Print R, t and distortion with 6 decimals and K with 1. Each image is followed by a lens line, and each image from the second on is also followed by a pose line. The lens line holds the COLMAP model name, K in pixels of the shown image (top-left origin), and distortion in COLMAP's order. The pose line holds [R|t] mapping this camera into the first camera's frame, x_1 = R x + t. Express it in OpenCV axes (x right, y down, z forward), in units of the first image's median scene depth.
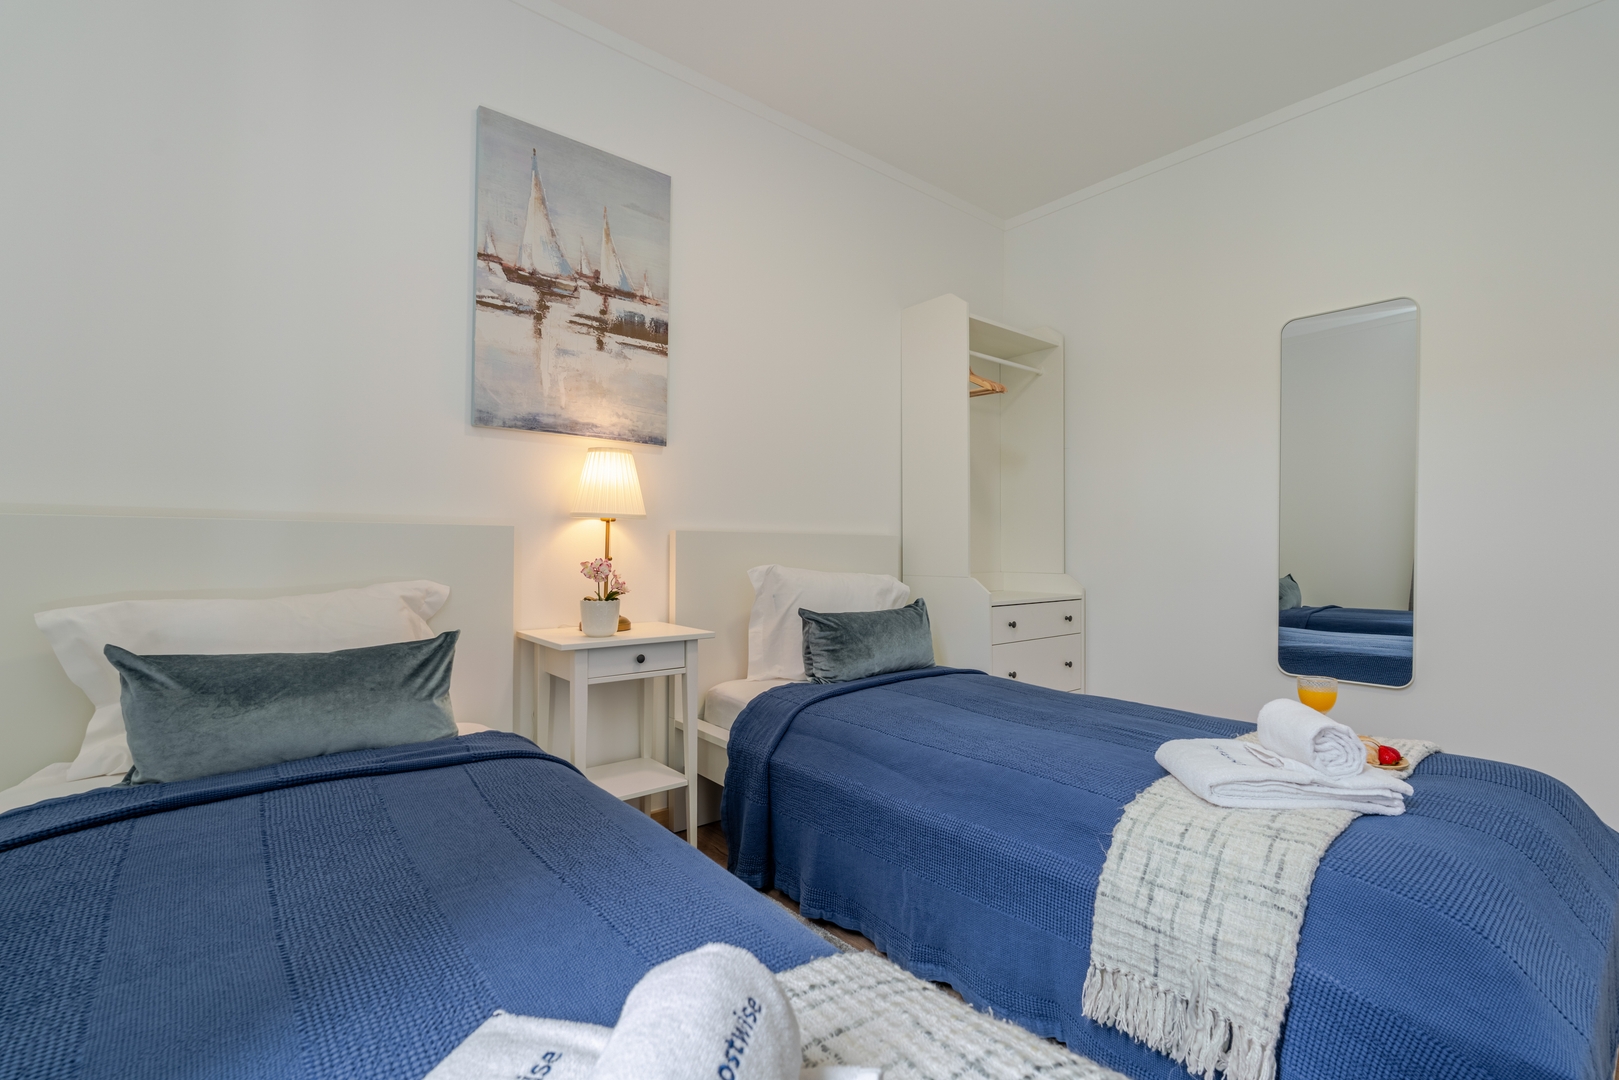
lens RADIAL K [[734.3, 0, 809.5], [0, 734.3, 540.0], [0, 0, 1]] dist [0.013441, -0.000184]
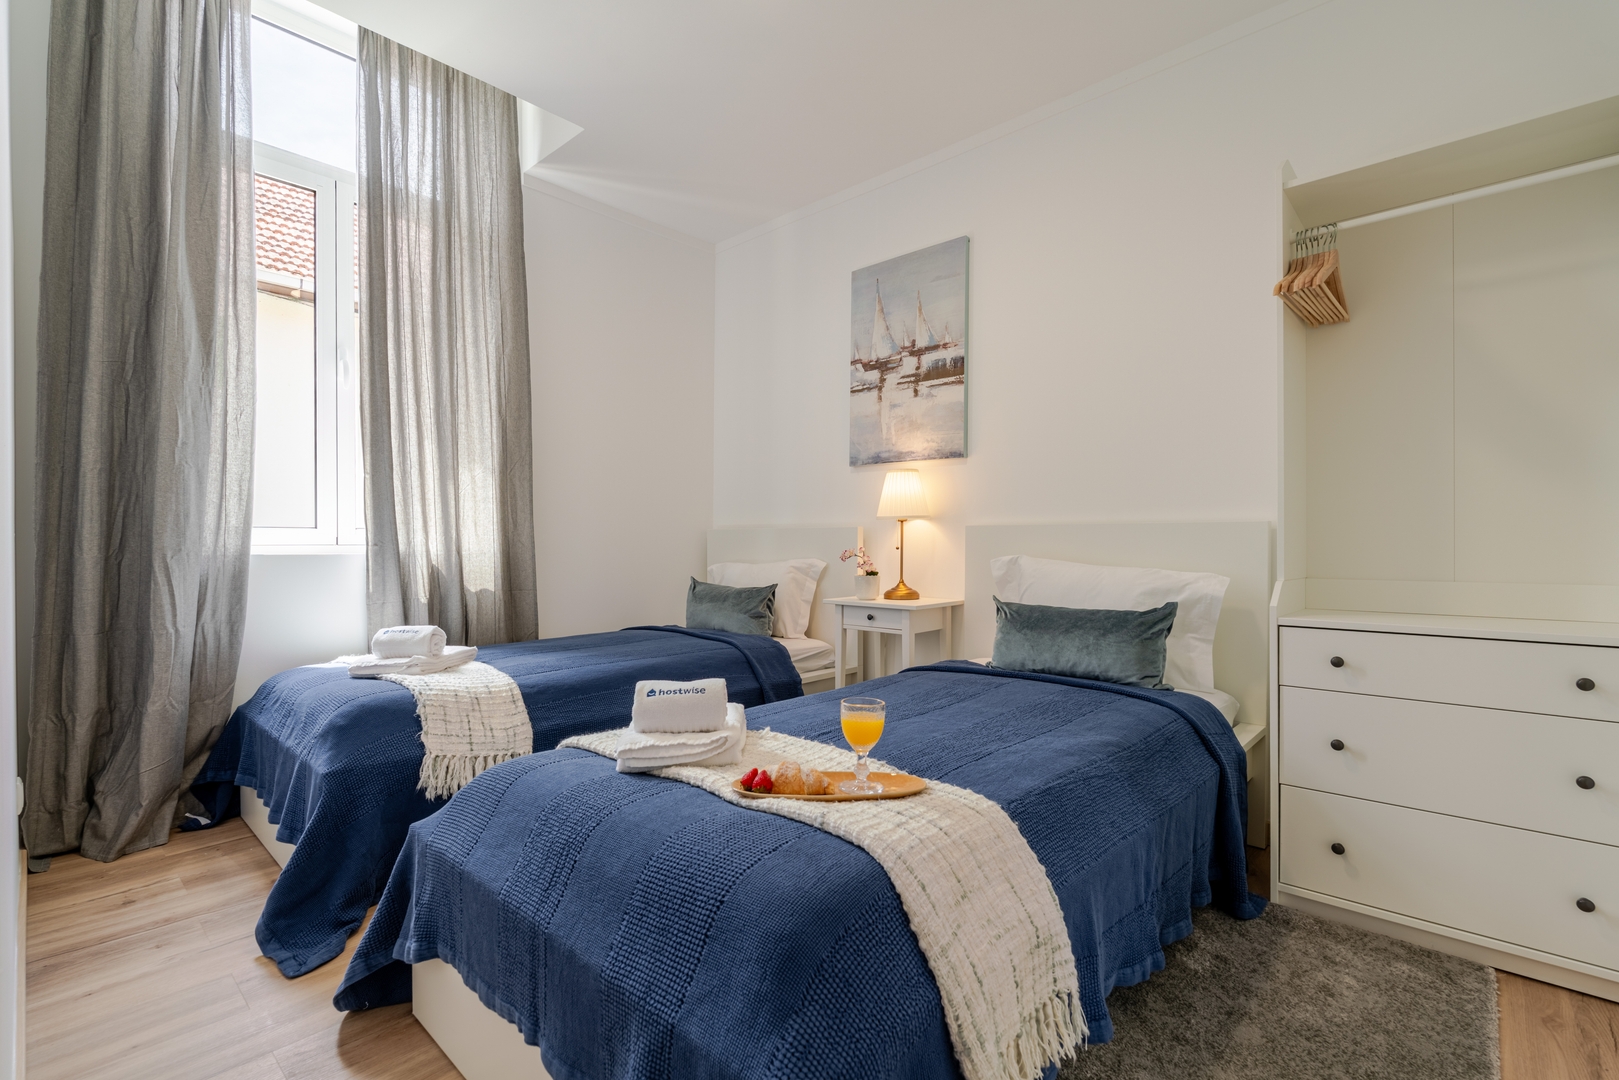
lens RADIAL K [[731.1, 0, 808.9], [0, 731.1, 520.4], [0, 0, 1]] dist [-0.000616, -0.000017]
pose [[0.141377, -0.013290, -0.989867, 1.049303], [0.033750, 0.999393, -0.008598, -0.020719], [0.989380, -0.032192, 0.141740, 0.601529]]
